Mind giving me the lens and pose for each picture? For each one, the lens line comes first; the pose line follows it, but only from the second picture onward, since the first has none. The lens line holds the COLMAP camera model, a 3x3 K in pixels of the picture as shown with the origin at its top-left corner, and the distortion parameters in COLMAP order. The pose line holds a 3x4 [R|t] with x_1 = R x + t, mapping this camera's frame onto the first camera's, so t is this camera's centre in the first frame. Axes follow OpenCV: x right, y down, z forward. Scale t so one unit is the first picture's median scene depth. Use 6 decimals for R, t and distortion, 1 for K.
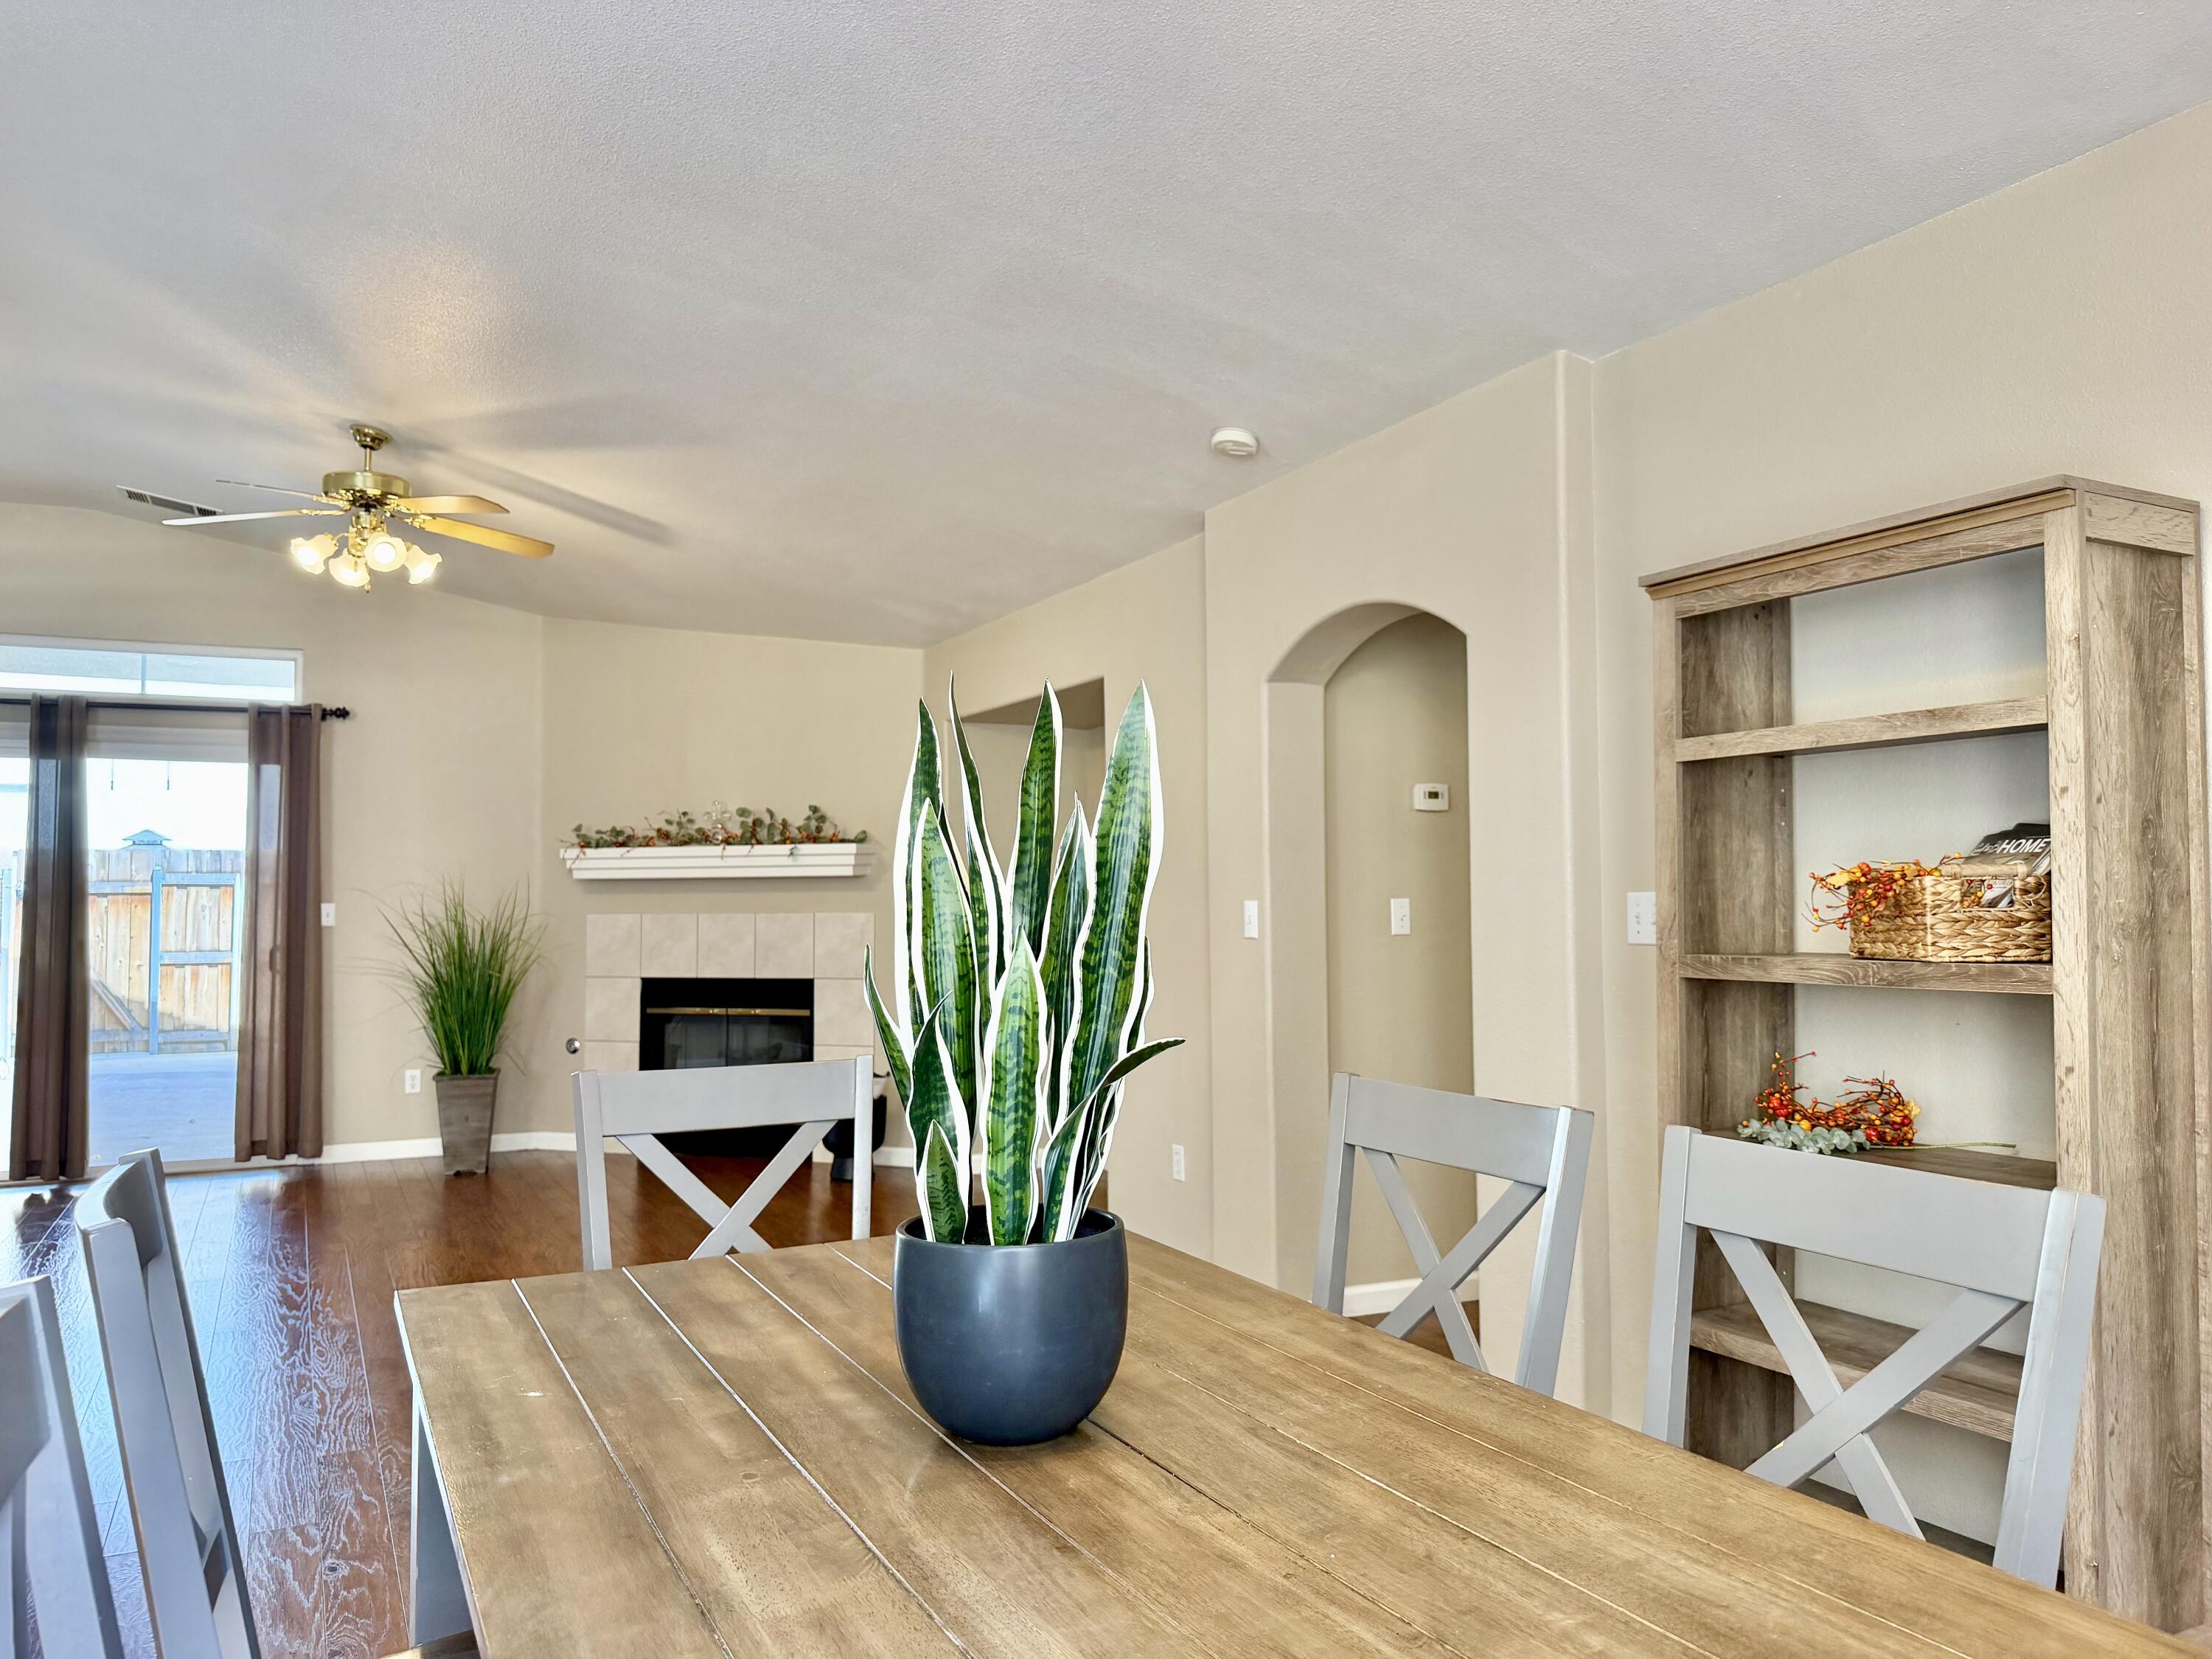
lens RADIAL K [[1553.7, 0, 1106.6], [0, 1553.7, 835.7], [0, 0, 1]] dist [0.072586, -0.109297]
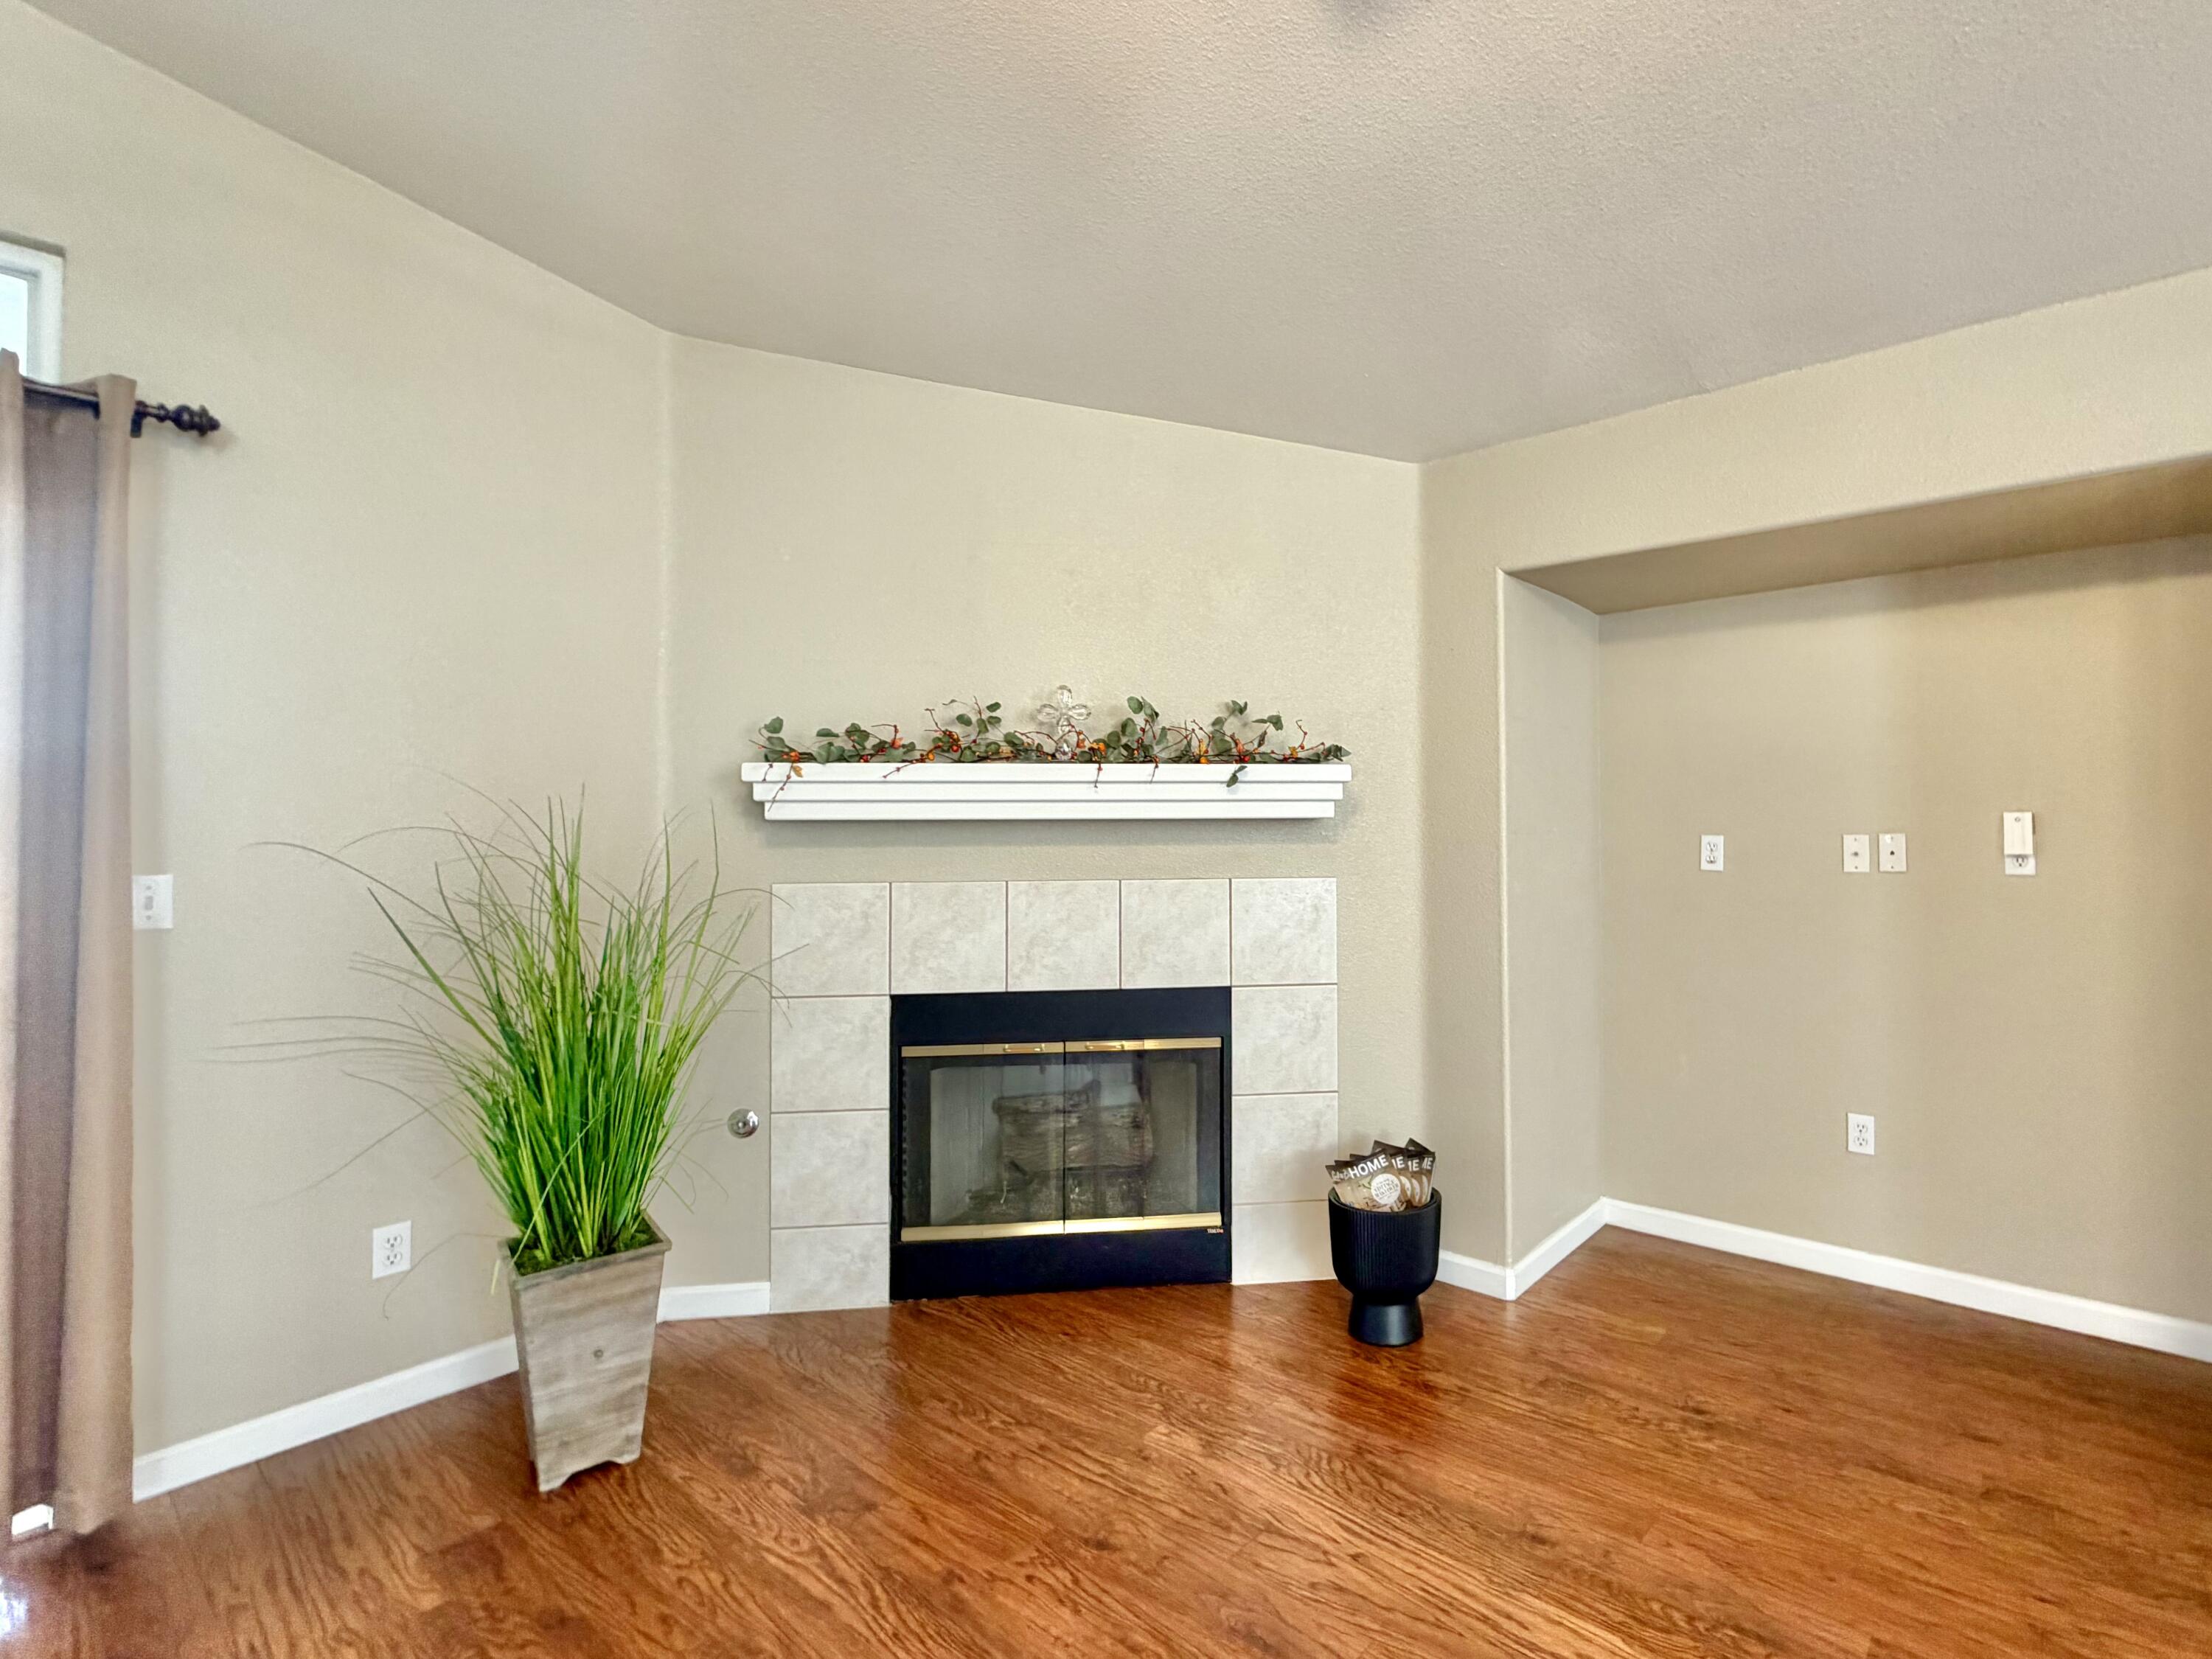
lens RADIAL K [[1043.7, 0, 1290.8], [0, 1043.7, 811.5], [0, 0, 1]] dist [-0.000362, 0.000334]
pose [[0.902448, 0.009027, 0.430704, -0.346686], [-0.017977, 0.999699, 0.016716, 0.016239], [-0.430423, -0.022828, 0.902339, 0.628719]]
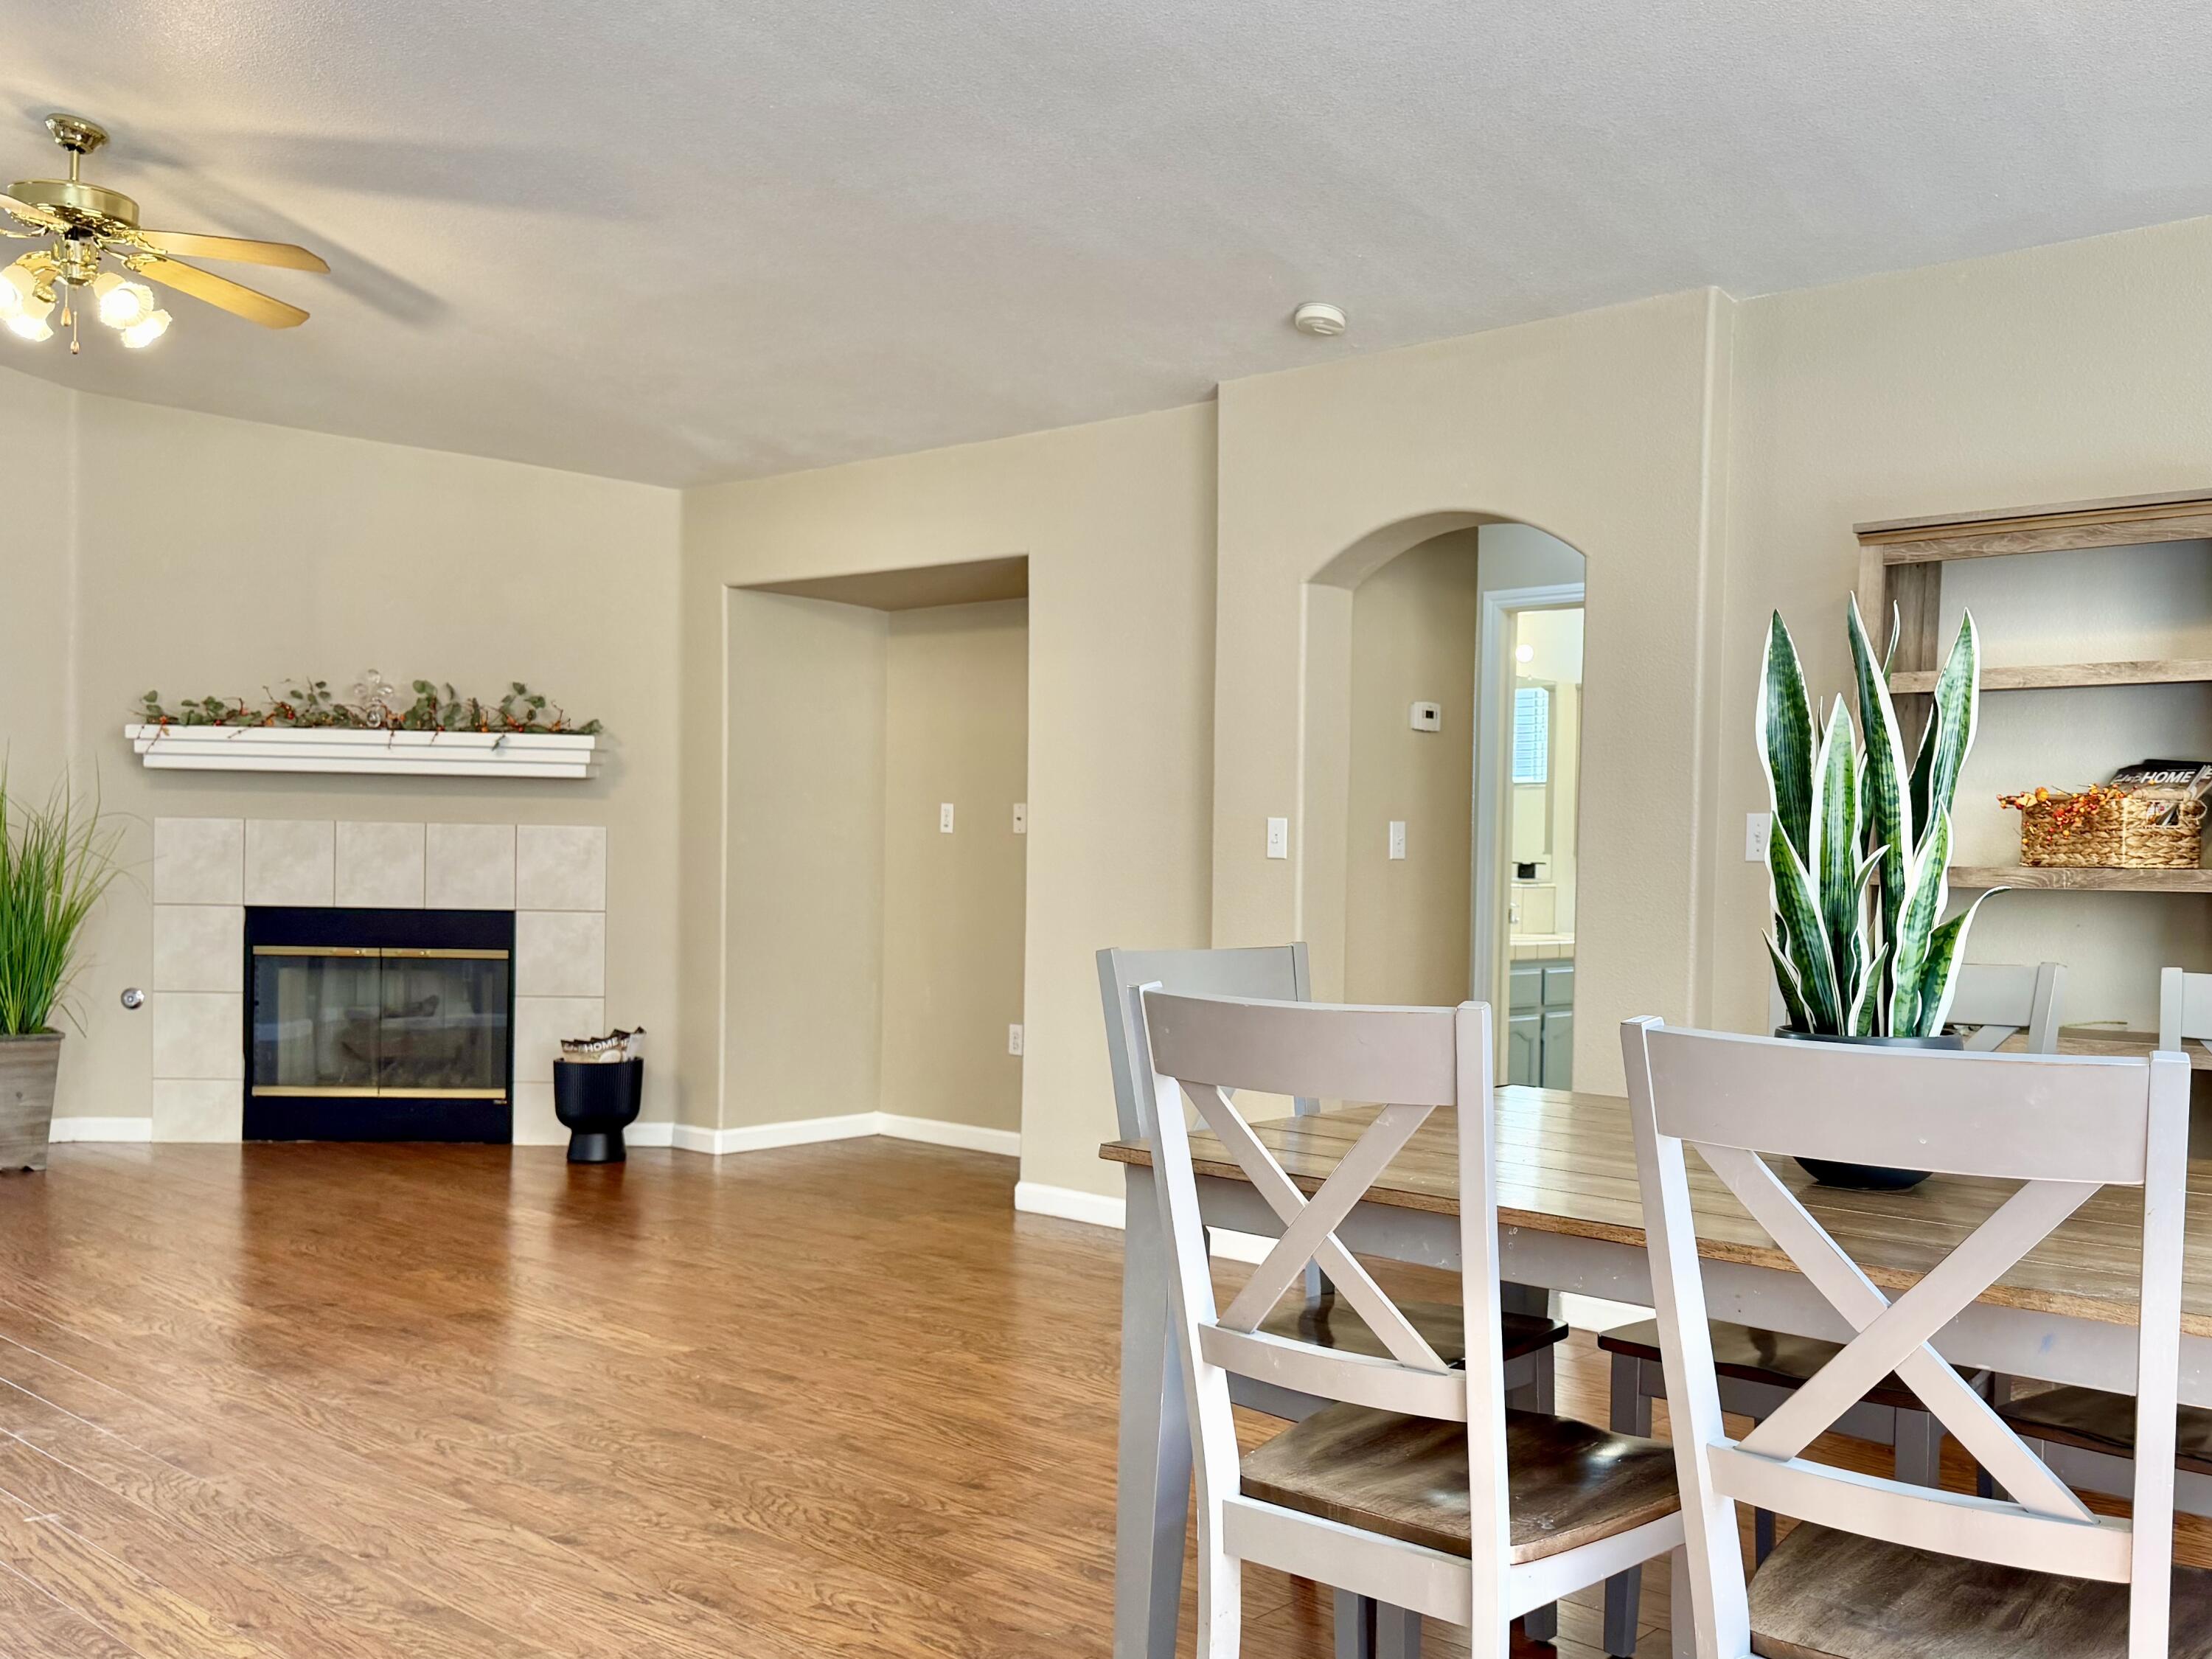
lens RADIAL K [[1966.5, 0, 1343.1], [0, 1966.5, 904.3], [0, 0, 1]] dist [0.032725, -0.089262]
pose [[0.911639, 0.015202, 0.410711, -0.217589], [-0.043008, 0.997358, 0.058548, 0.014566], [-0.408735, -0.071039, 0.909884, -0.051813]]
